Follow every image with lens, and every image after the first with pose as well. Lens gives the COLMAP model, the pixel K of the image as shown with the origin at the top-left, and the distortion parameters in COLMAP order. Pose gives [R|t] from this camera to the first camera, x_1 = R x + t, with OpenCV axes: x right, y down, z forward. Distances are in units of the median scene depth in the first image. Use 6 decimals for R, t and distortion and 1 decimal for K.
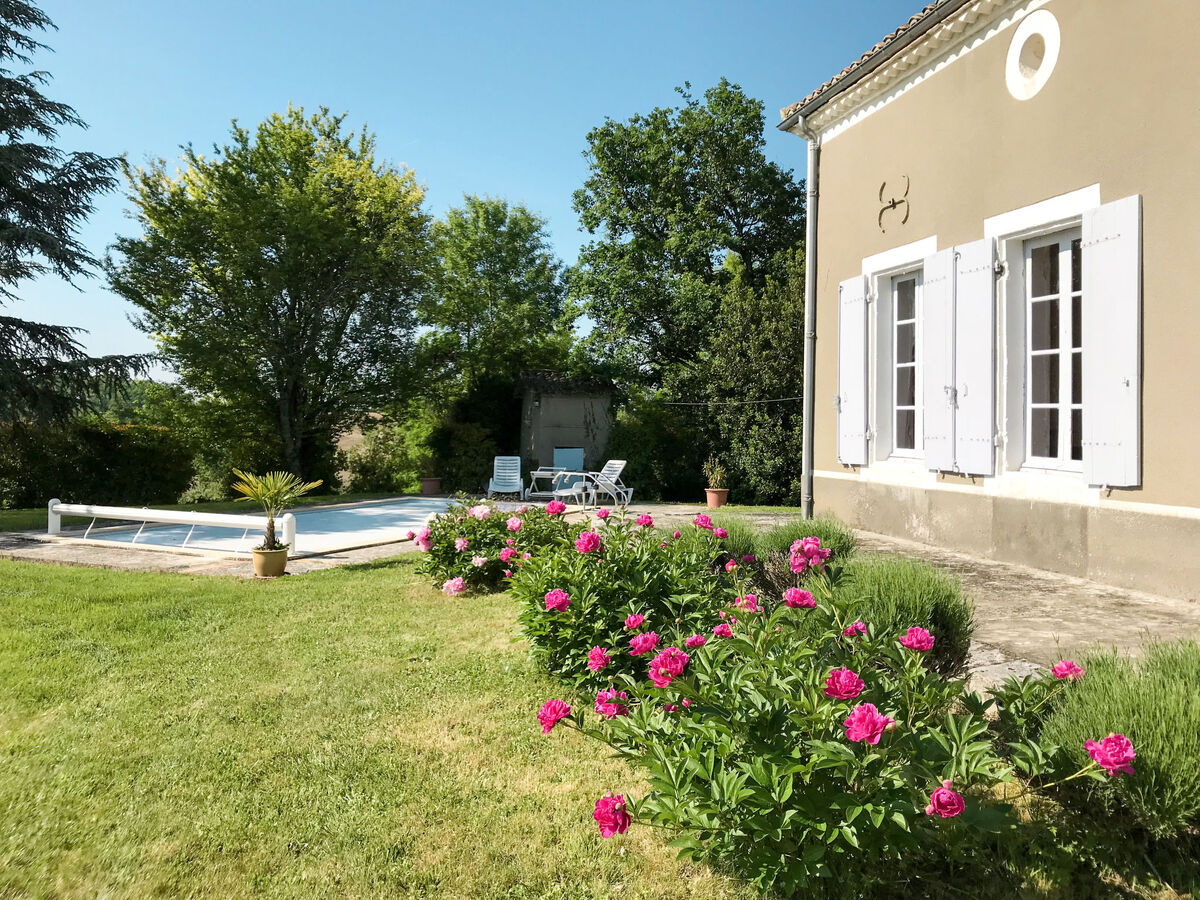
lens RADIAL K [[998.7, 0, 646.4], [0, 998.7, 463.4], [0, 0, 1]] dist [-0.000574, -0.004183]
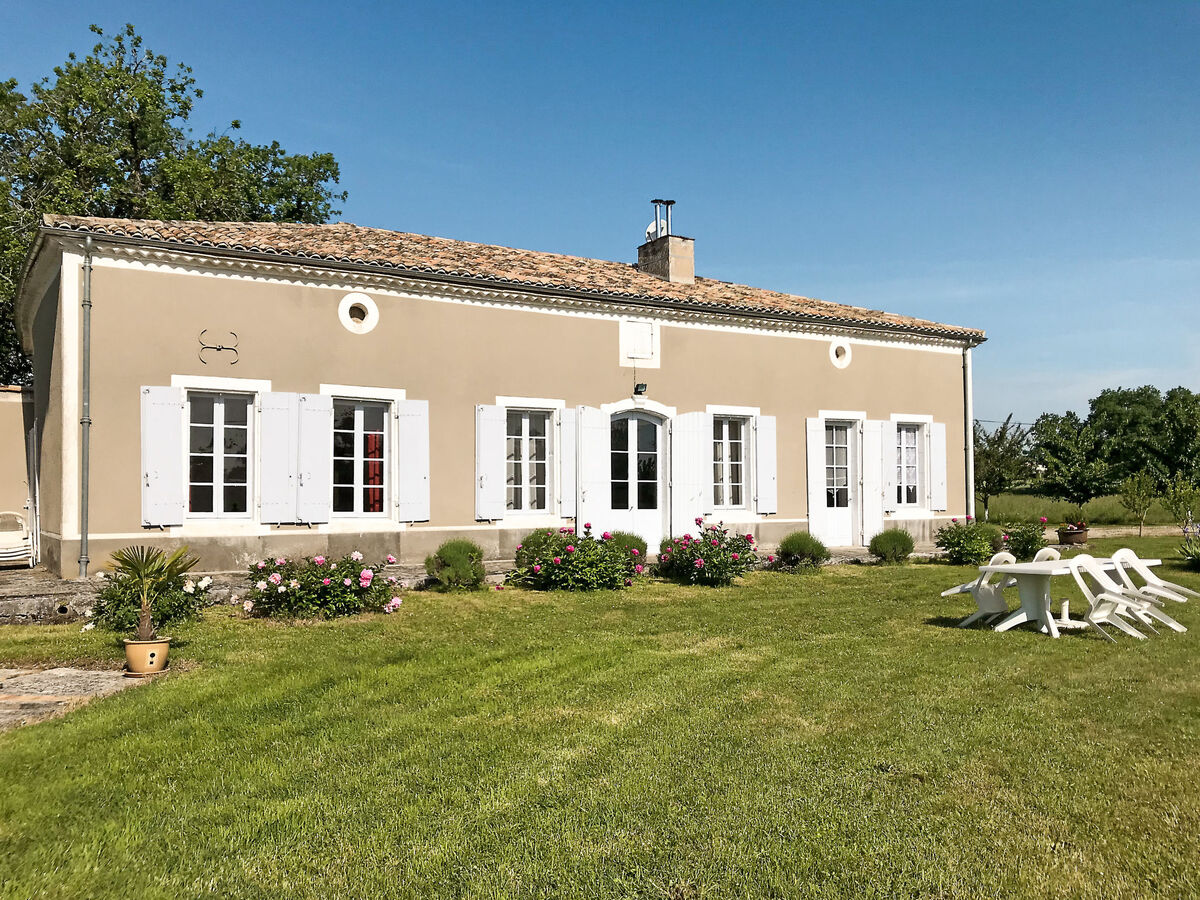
lens RADIAL K [[997.7, 0, 600.0], [0, 997.7, 450.0], [0, 0, 1]] dist [0.065376, -0.066233]
pose [[-0.267167, 0.029093, 0.963211, -1.056548], [0.031235, 0.999280, -0.021519, -0.044332], [-0.963144, 0.024337, -0.267883, 0.669566]]
